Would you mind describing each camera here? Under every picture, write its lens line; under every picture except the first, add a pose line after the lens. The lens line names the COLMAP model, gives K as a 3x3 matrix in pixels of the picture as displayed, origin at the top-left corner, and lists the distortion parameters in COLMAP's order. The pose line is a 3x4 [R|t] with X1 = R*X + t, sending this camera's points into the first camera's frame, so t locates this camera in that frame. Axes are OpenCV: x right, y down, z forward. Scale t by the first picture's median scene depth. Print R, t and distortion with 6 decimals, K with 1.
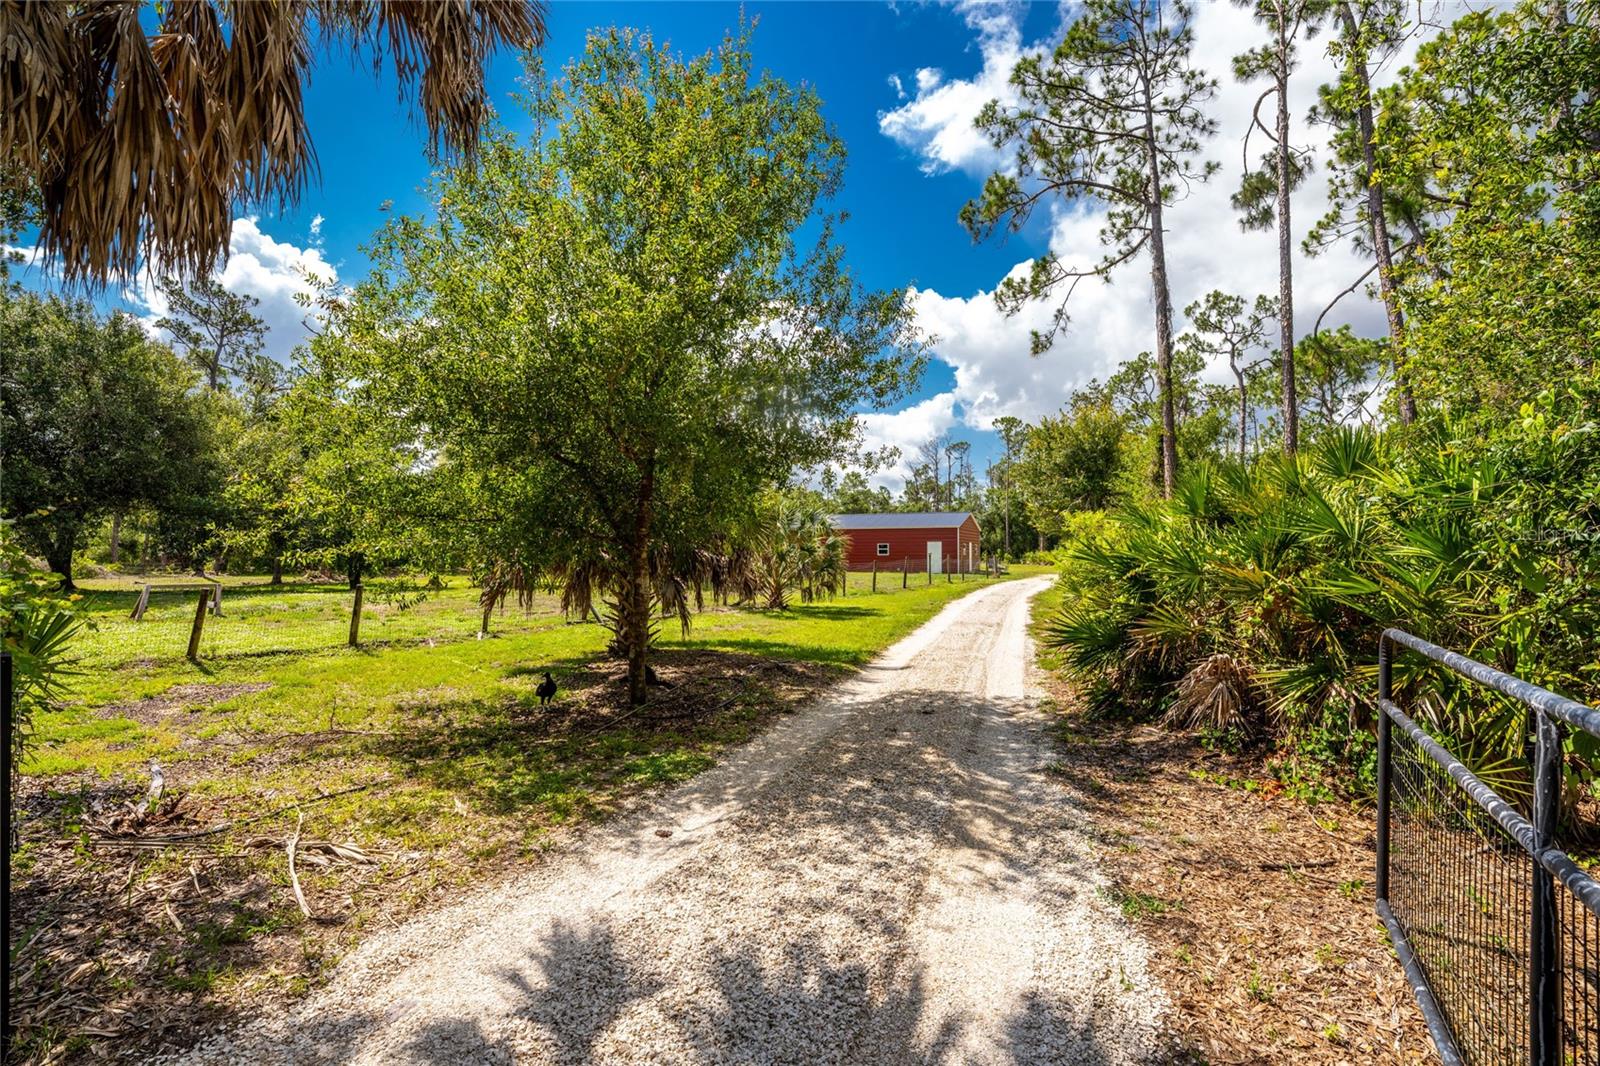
lens RADIAL K [[655.1, 0, 800.0], [0, 655.1, 533.0], [0, 0, 1]] dist [-0.034929, -0.000061]
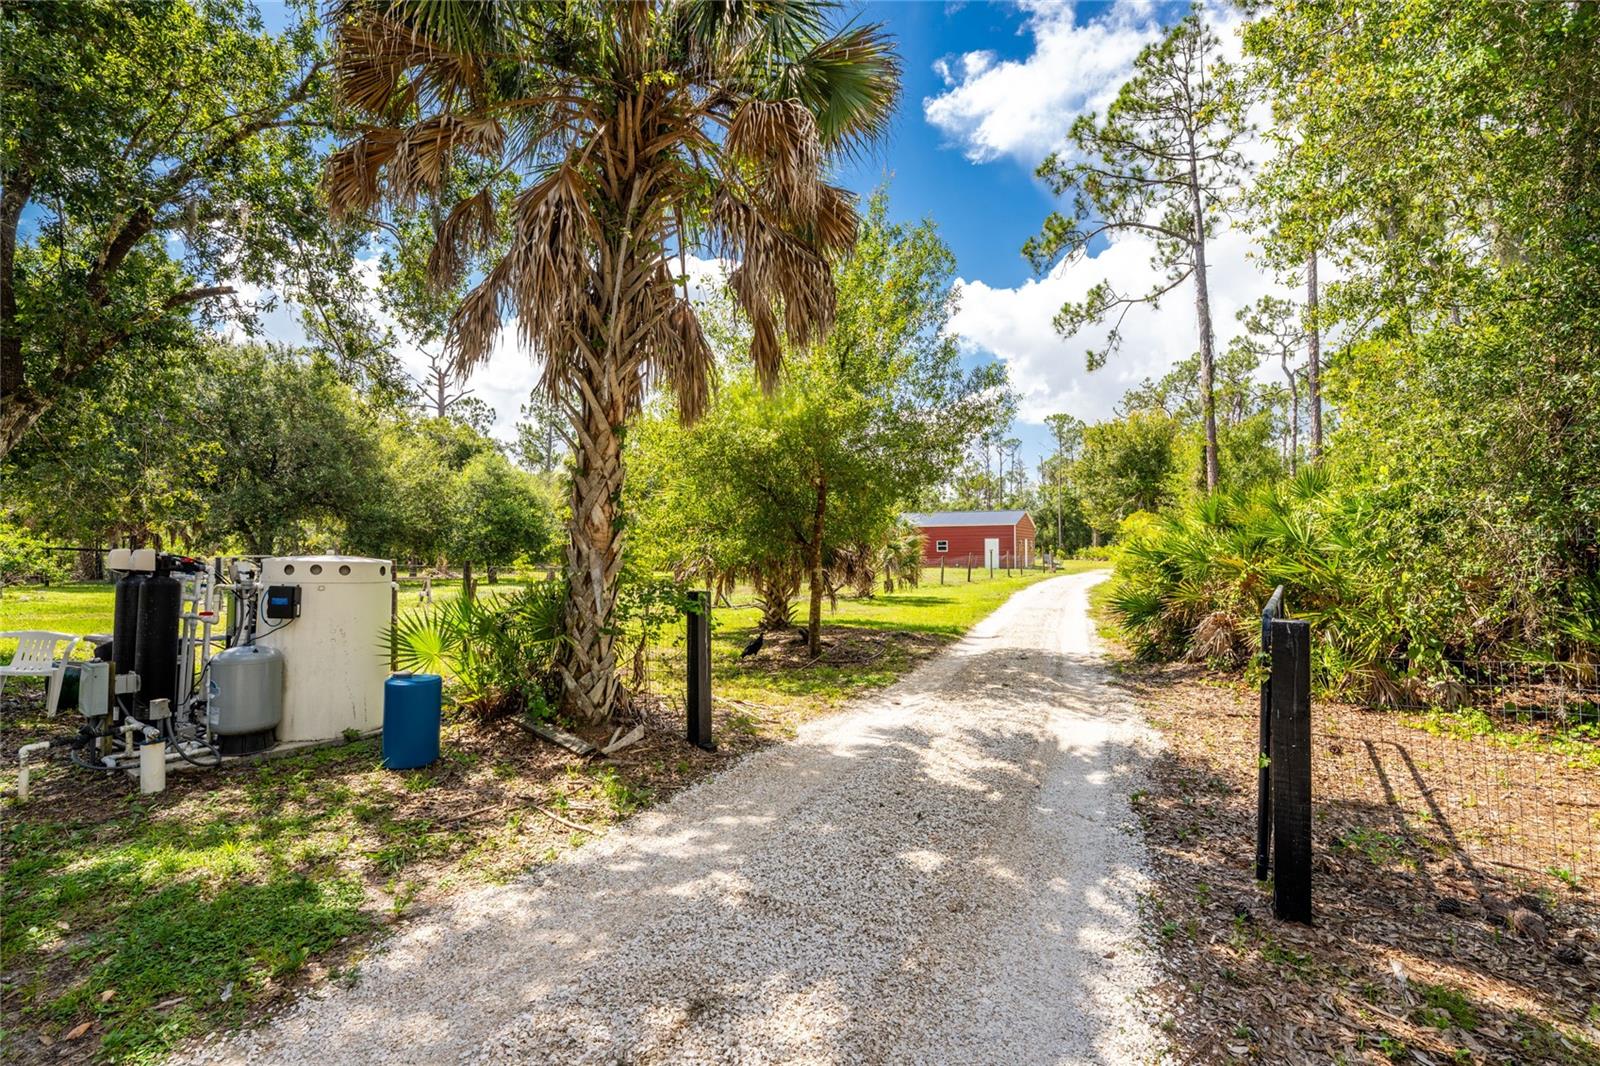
lens RADIAL K [[655.1, 0, 800.0], [0, 655.1, 533.0], [0, 0, 1]] dist [-0.034929, -0.000061]
pose [[0.997541, -0.006264, -0.069801, -0.065731], [0.006580, 0.999969, 0.004296, -0.005324], [0.069772, -0.004745, 0.997552, -0.160831]]
